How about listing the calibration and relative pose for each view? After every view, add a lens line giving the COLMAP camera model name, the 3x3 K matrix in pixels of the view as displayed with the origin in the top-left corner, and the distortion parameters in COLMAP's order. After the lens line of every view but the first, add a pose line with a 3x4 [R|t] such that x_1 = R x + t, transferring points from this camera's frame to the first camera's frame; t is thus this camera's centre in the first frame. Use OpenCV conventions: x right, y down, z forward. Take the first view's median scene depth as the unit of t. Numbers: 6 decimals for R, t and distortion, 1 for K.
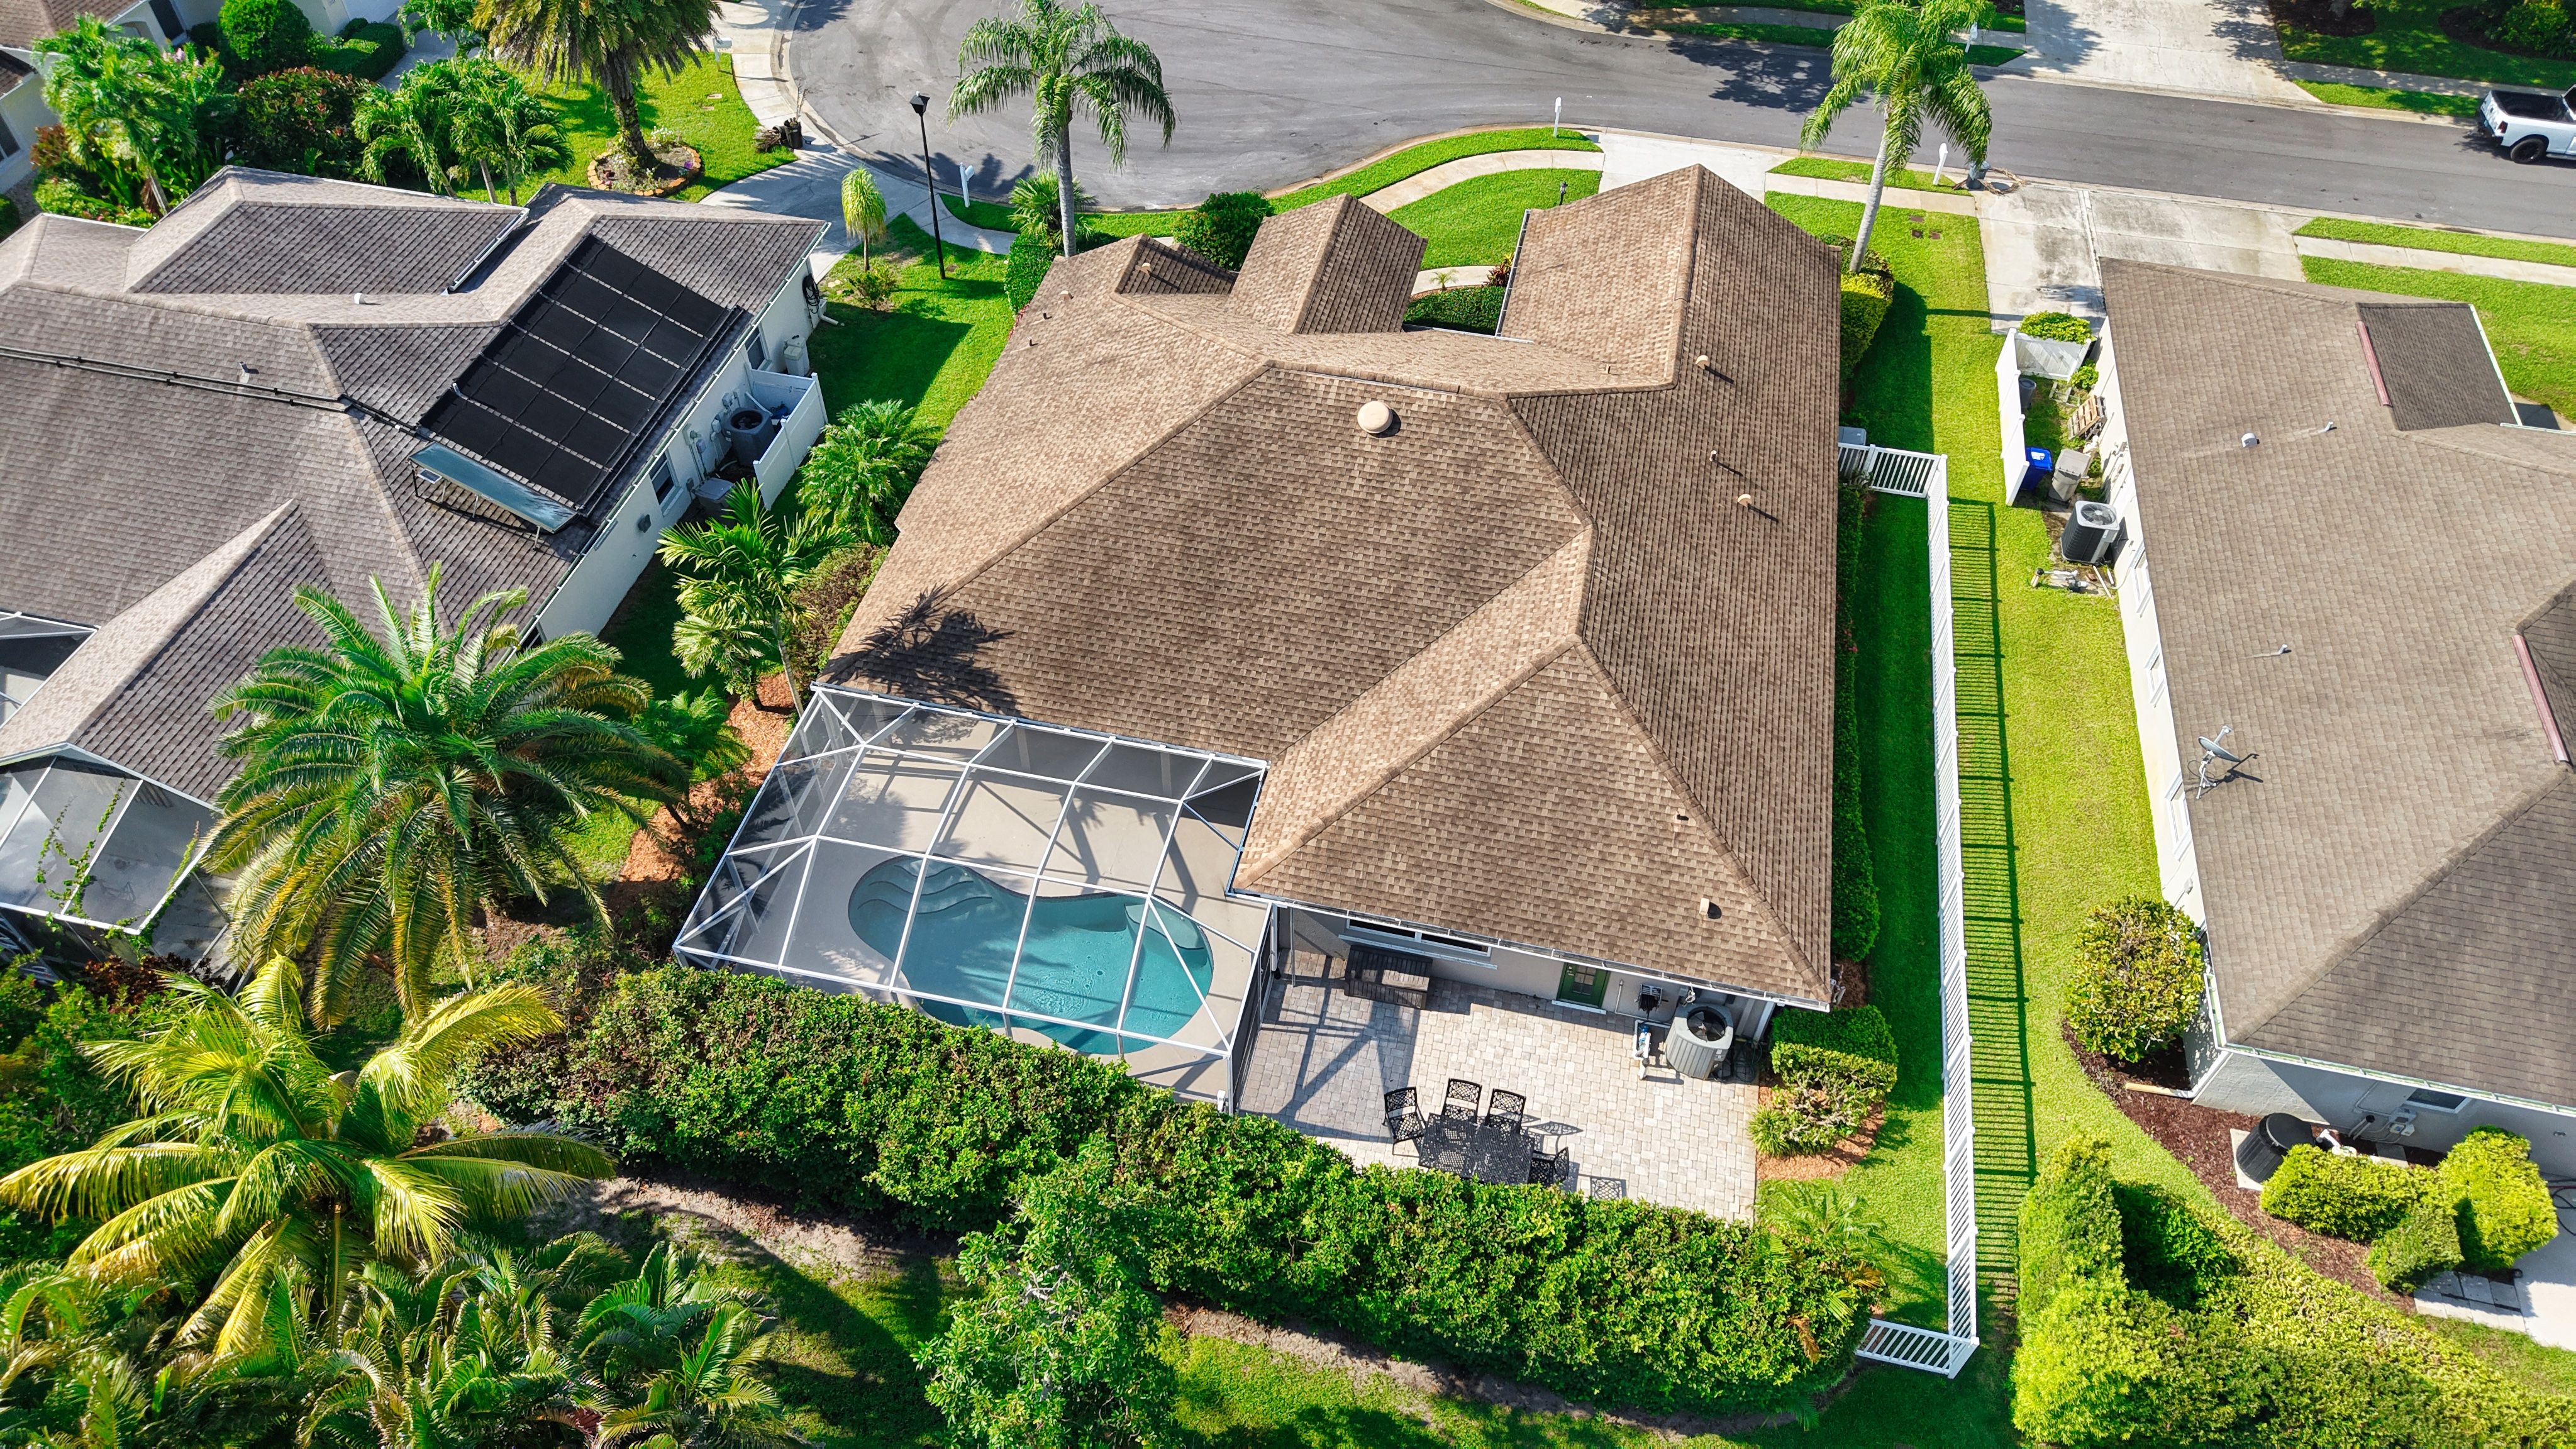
lens RADIAL K [[1756.1, 0, 1290.4], [0, 1756.1, 727.7], [0, 0, 1]] dist [0.008780, 0.000639]
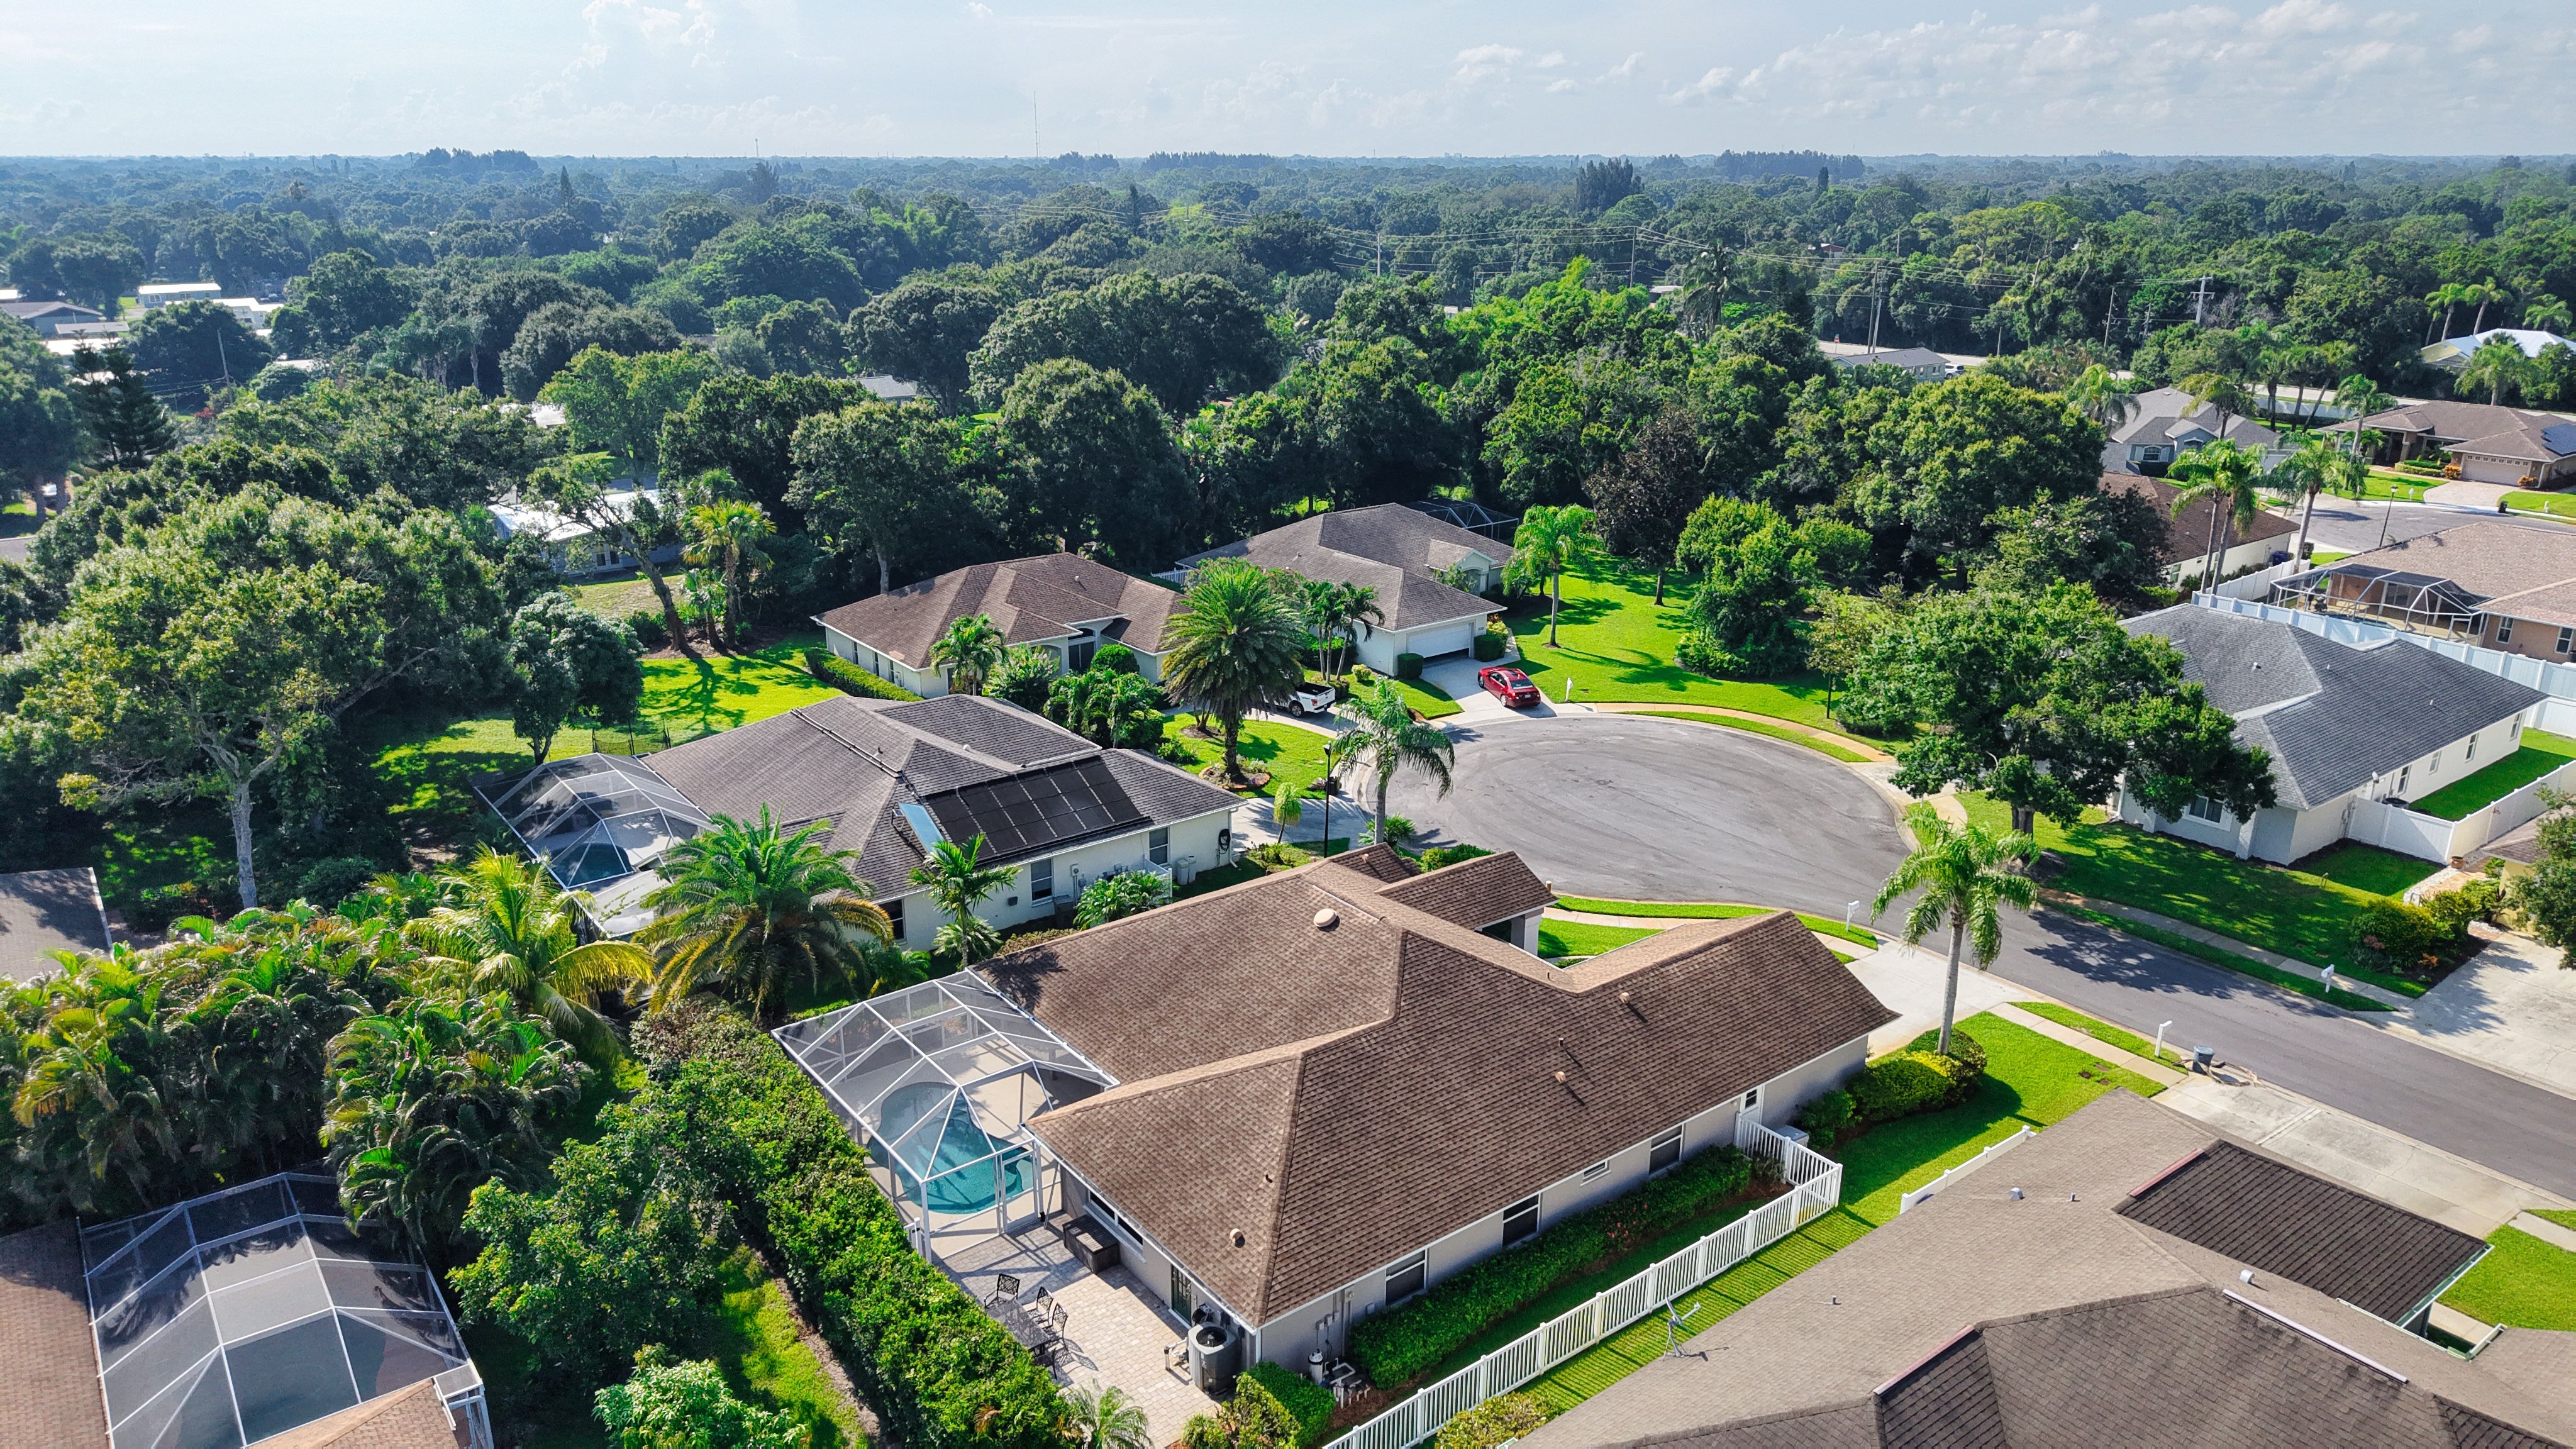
lens RADIAL K [[1713.2, 0, 1263.1], [0, 1713.2, 704.7], [0, 0, 1]] dist [0.004042, -0.003634]
pose [[0.755070, 0.184004, -0.629294, 0.709552], [-0.475113, 0.814981, -0.331773, 0.137967], [0.451815, 0.549498, 0.702791, -0.083582]]
